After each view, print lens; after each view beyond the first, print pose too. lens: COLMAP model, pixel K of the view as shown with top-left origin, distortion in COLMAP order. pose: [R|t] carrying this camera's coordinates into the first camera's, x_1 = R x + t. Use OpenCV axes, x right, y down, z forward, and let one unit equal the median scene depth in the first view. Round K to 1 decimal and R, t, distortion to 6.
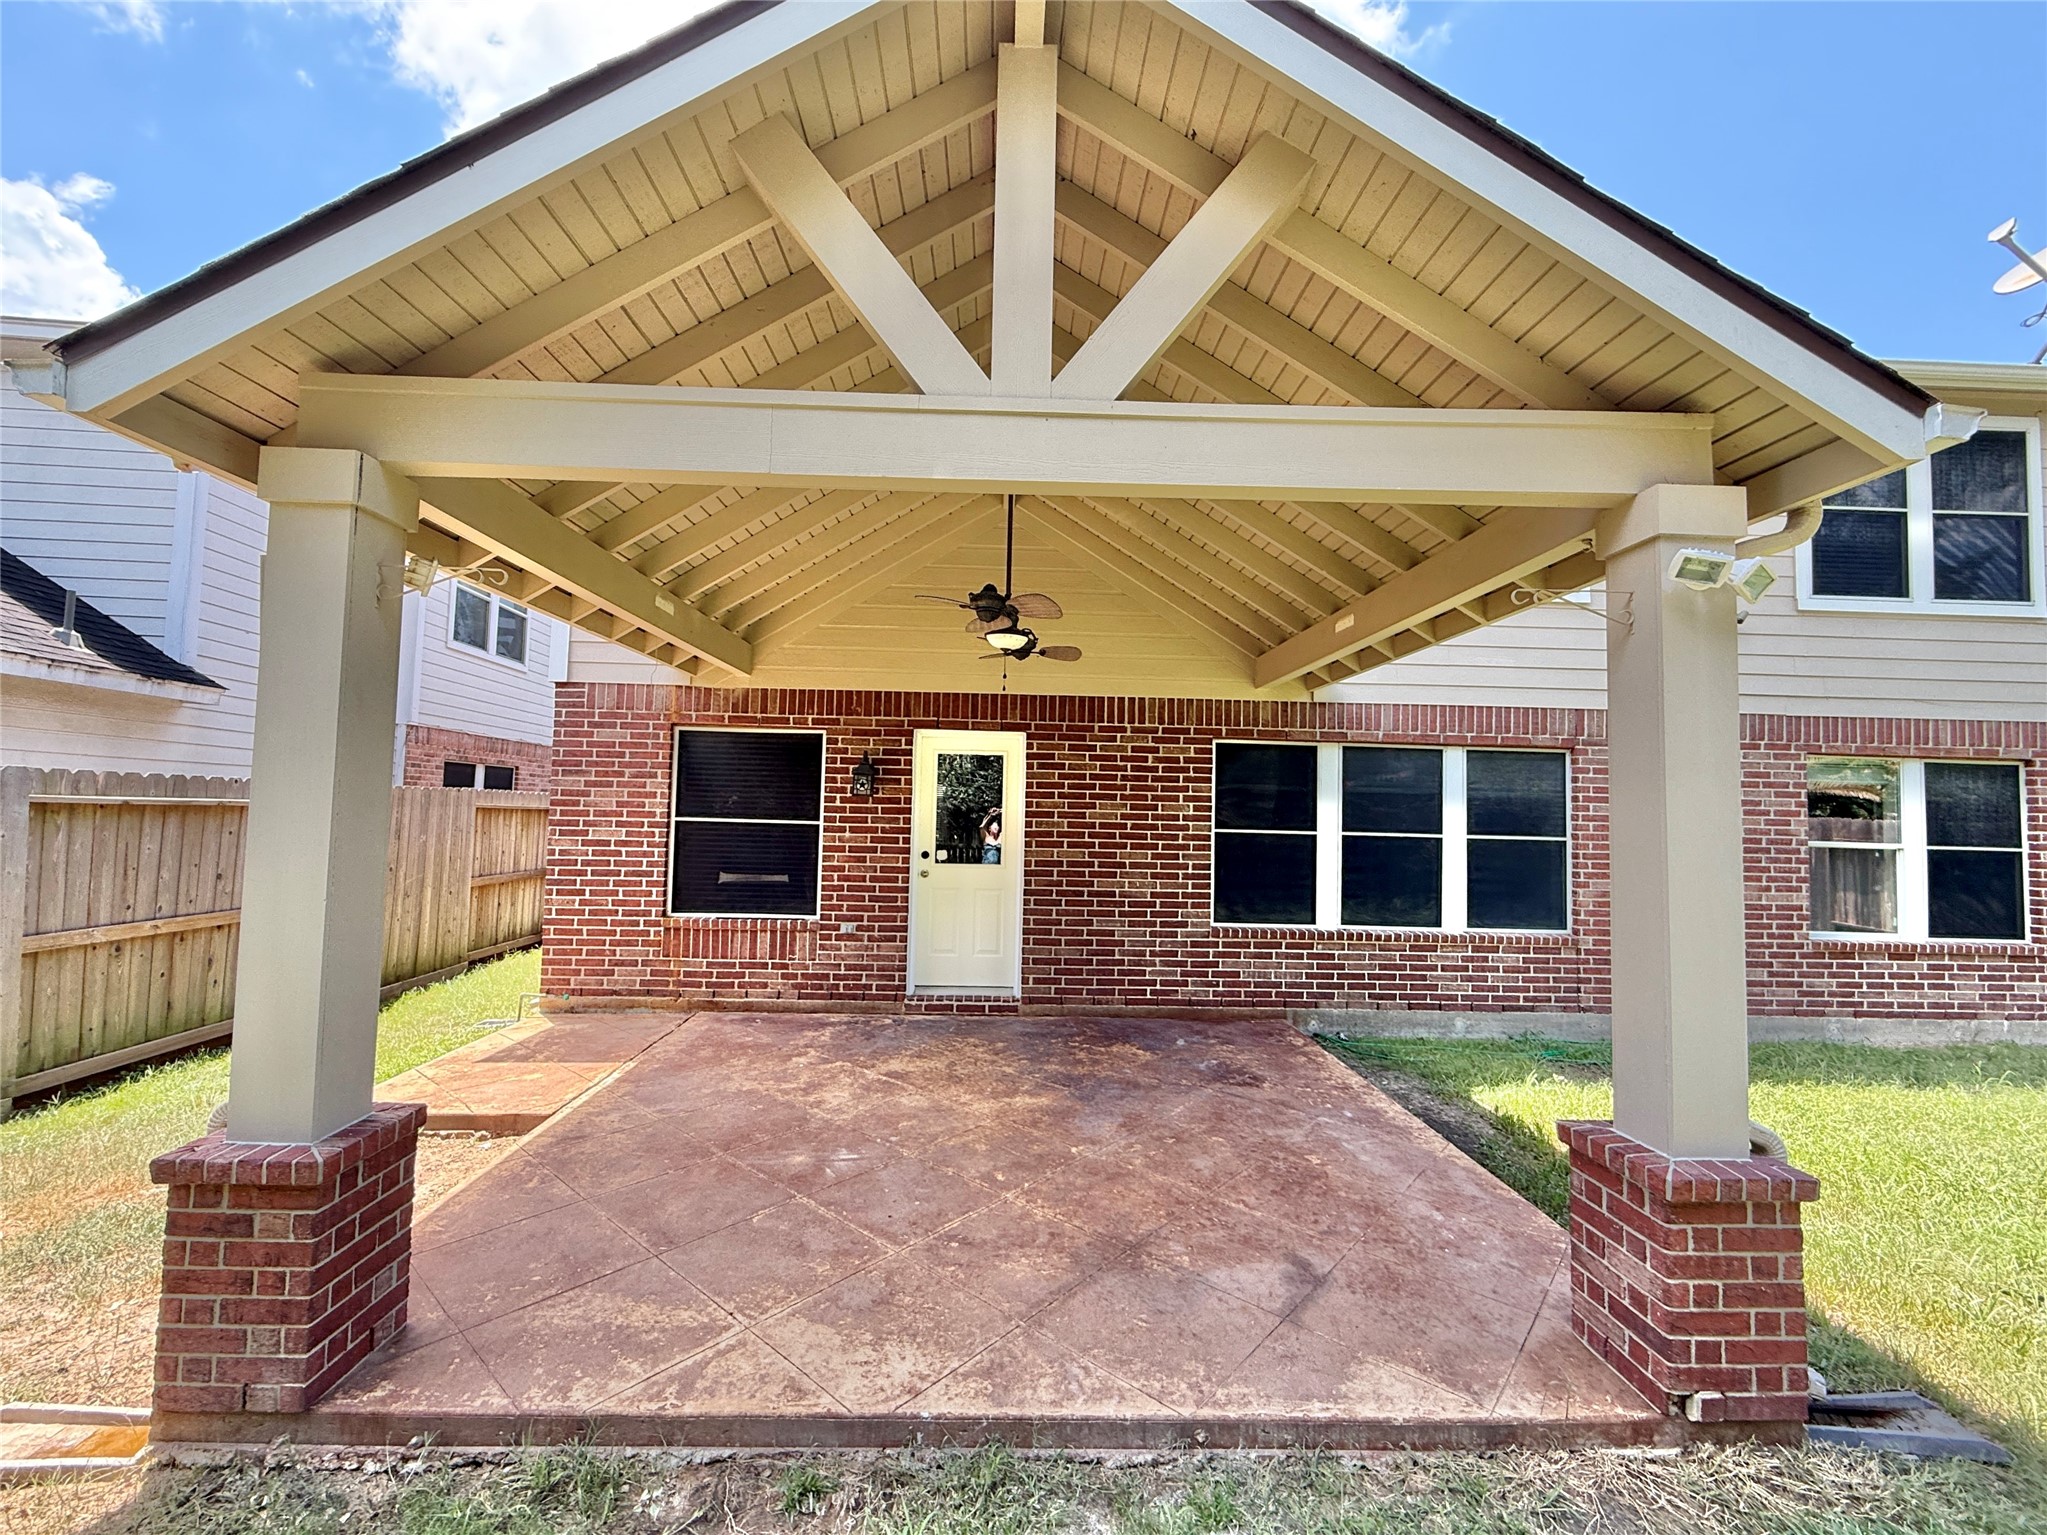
lens RADIAL K [[843.2, 0, 1023.5], [0, 843.2, 767.5], [0, 0, 1]] dist [-0.000769, 0.000064]
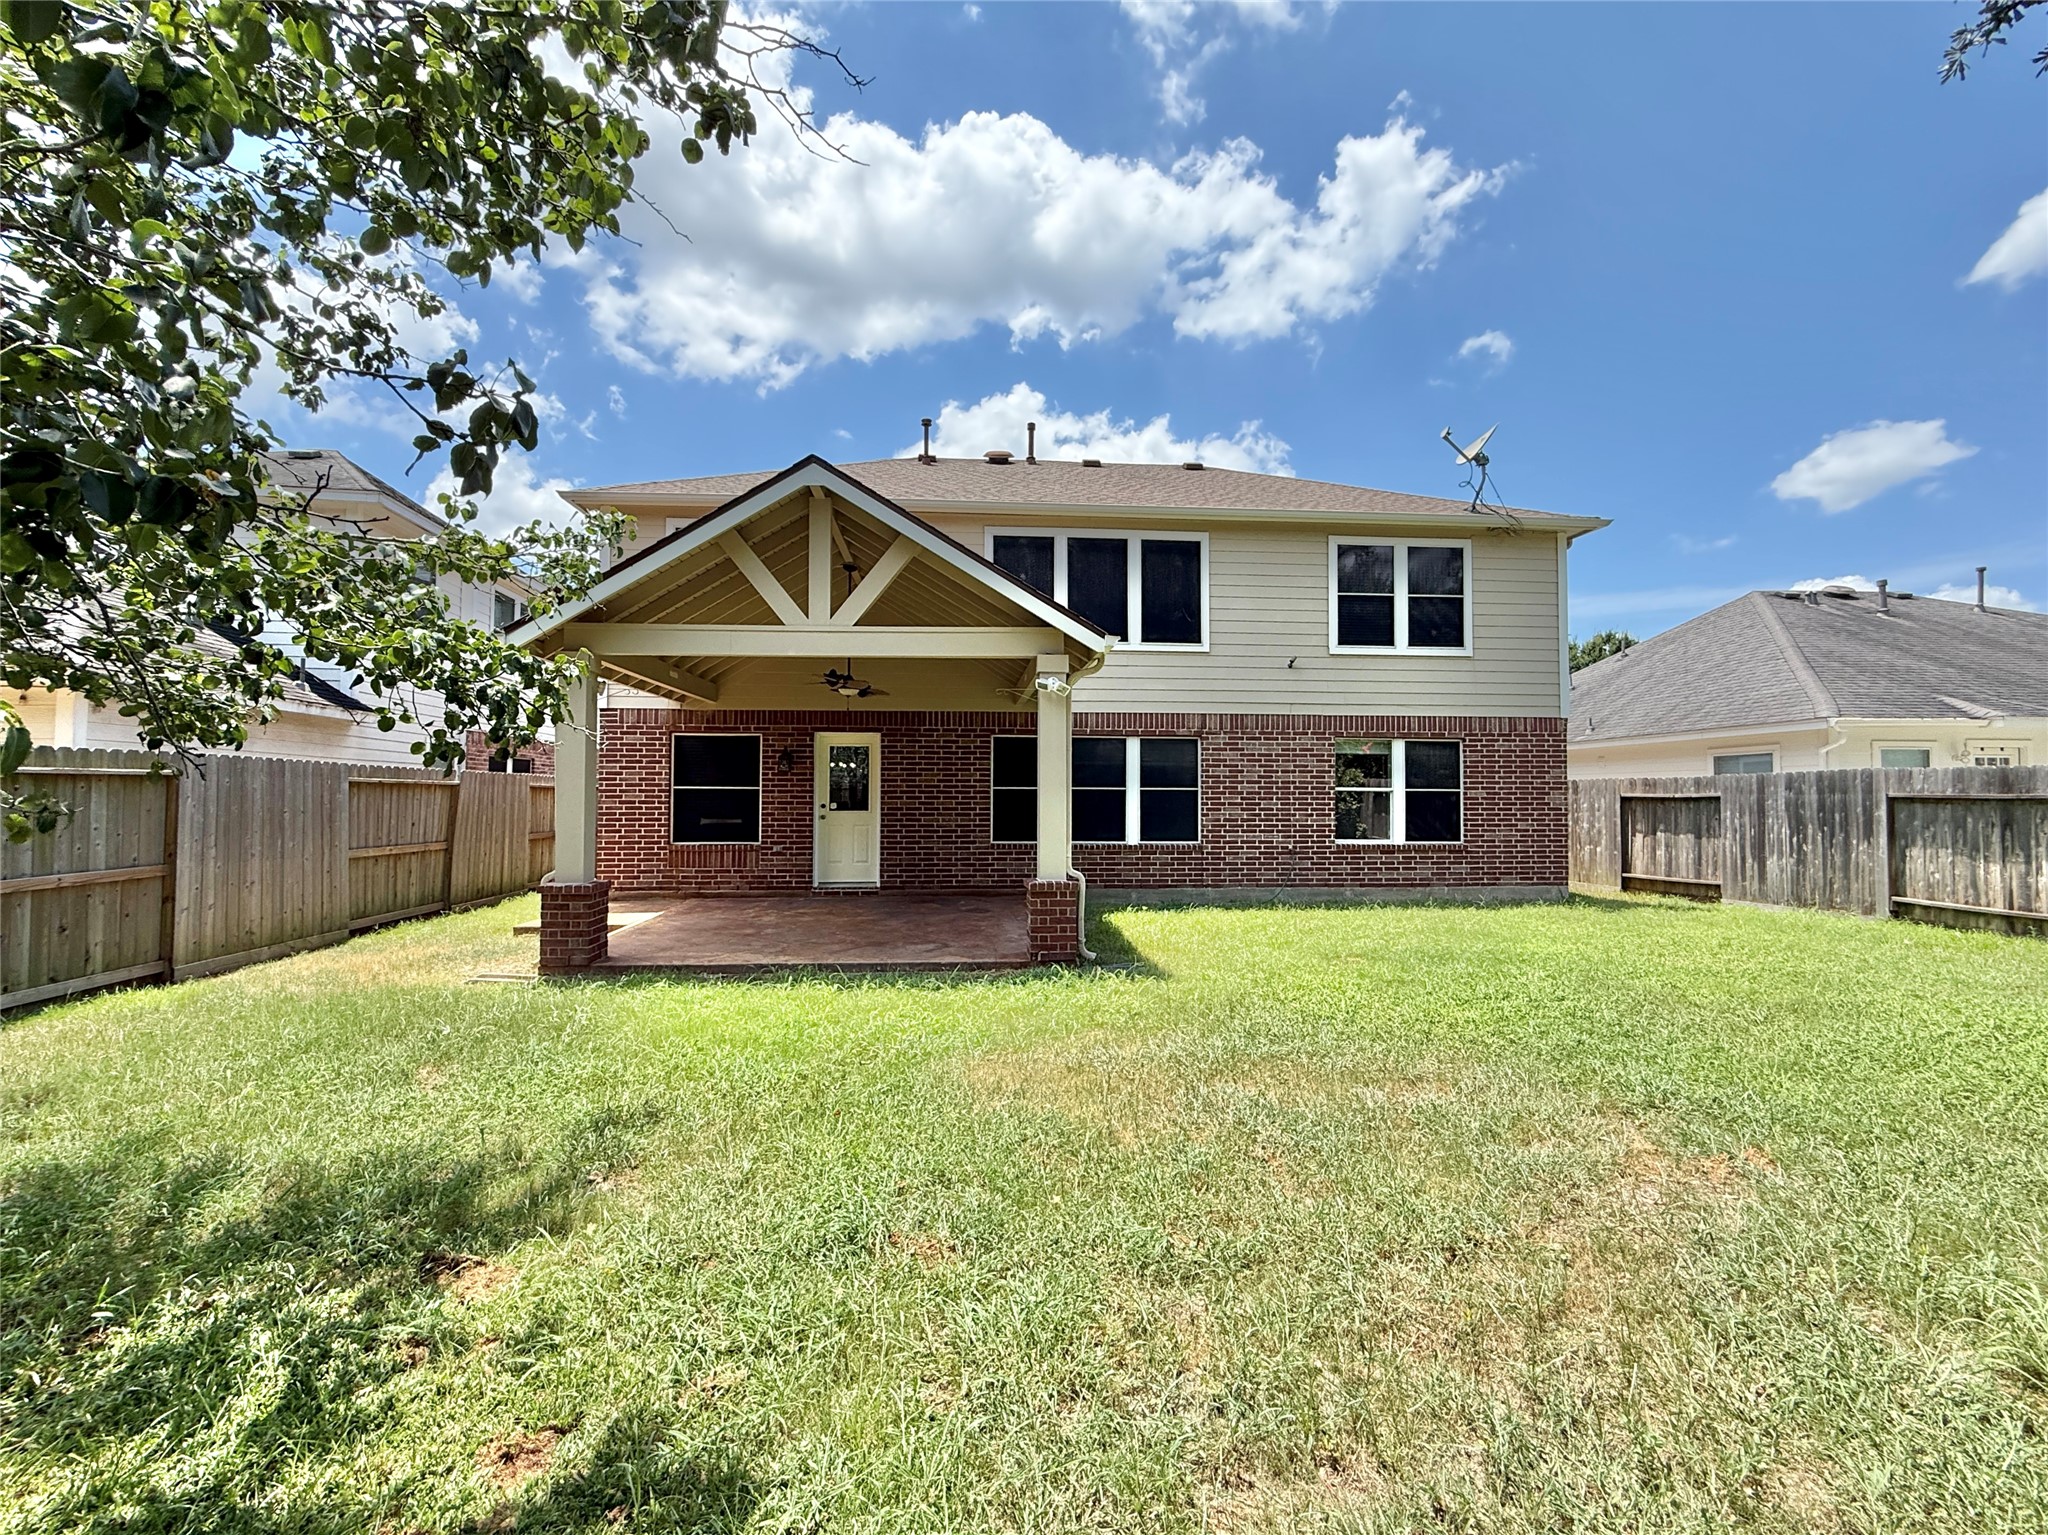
lens RADIAL K [[857.1, 0, 1024.0], [0, 857.1, 767.5], [0, 0, 1]] dist [0.001380, -0.000019]
pose [[0.998716, -0.019494, 0.046749, 0.210809], [0.018522, 0.999605, 0.021142, -0.002876], [-0.047143, -0.020249, 0.998683, -0.751015]]
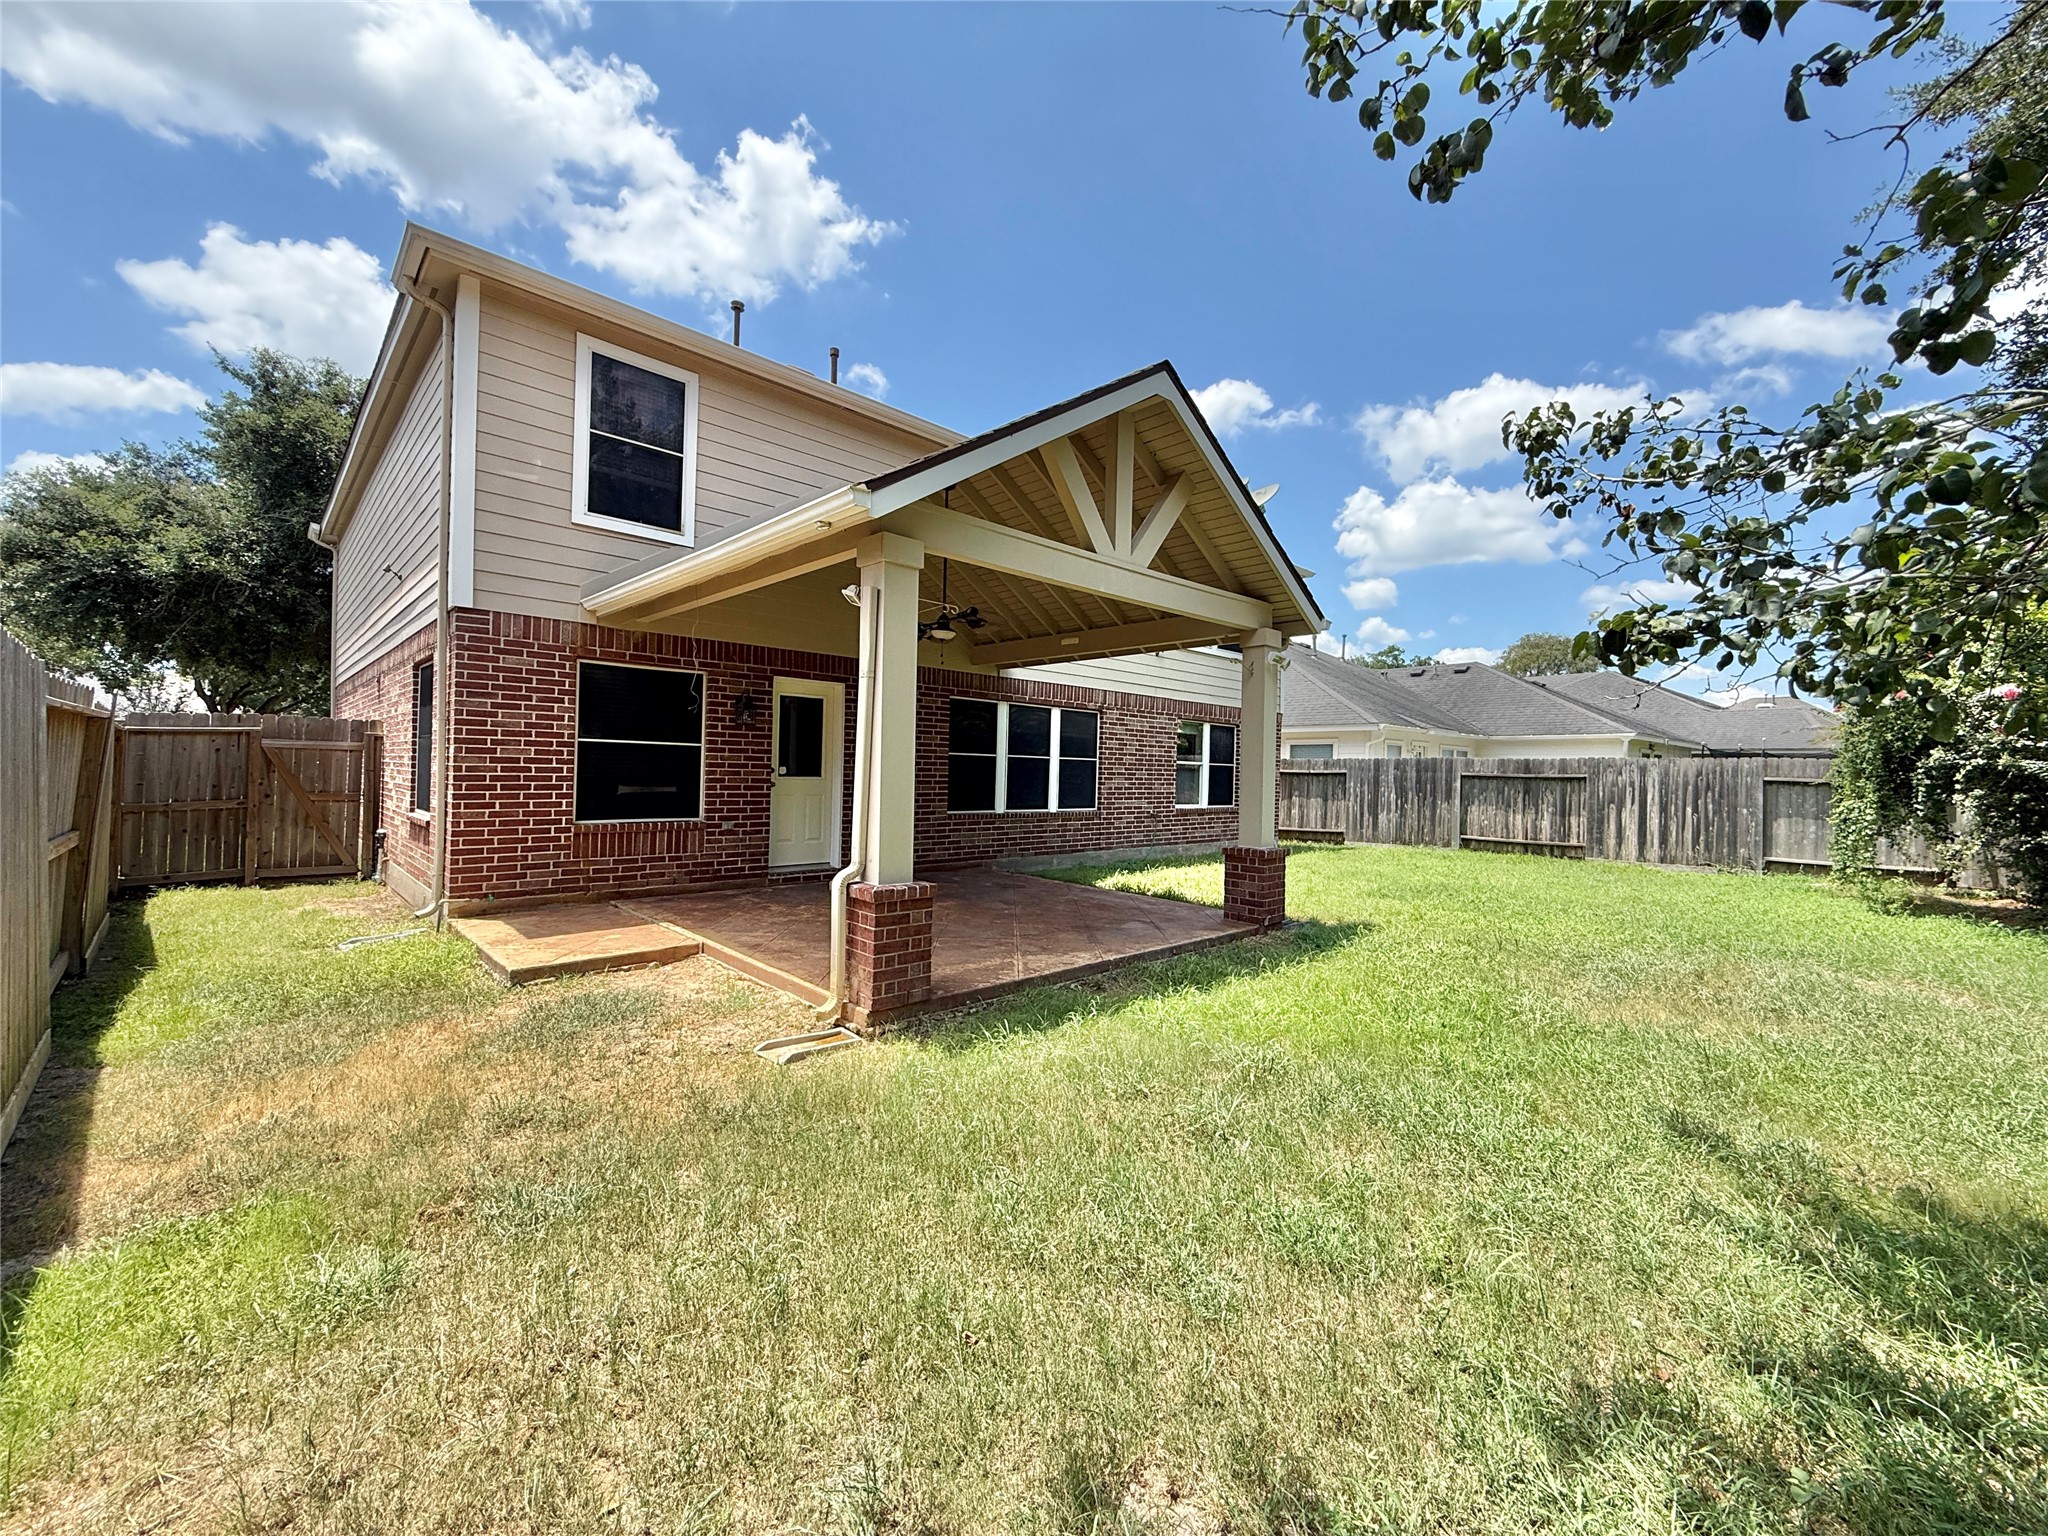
lens RADIAL K [[815.1, 0, 1024.0], [0, 815.1, 768.0], [0, 0, 1]] dist [0.000413, -0.000042]
pose [[0.740895, -0.004802, 0.671604, -0.694090], [-0.040602, 0.997825, 0.051925, 0.016820], [-0.670392, -0.065739, 0.739089, -0.226678]]
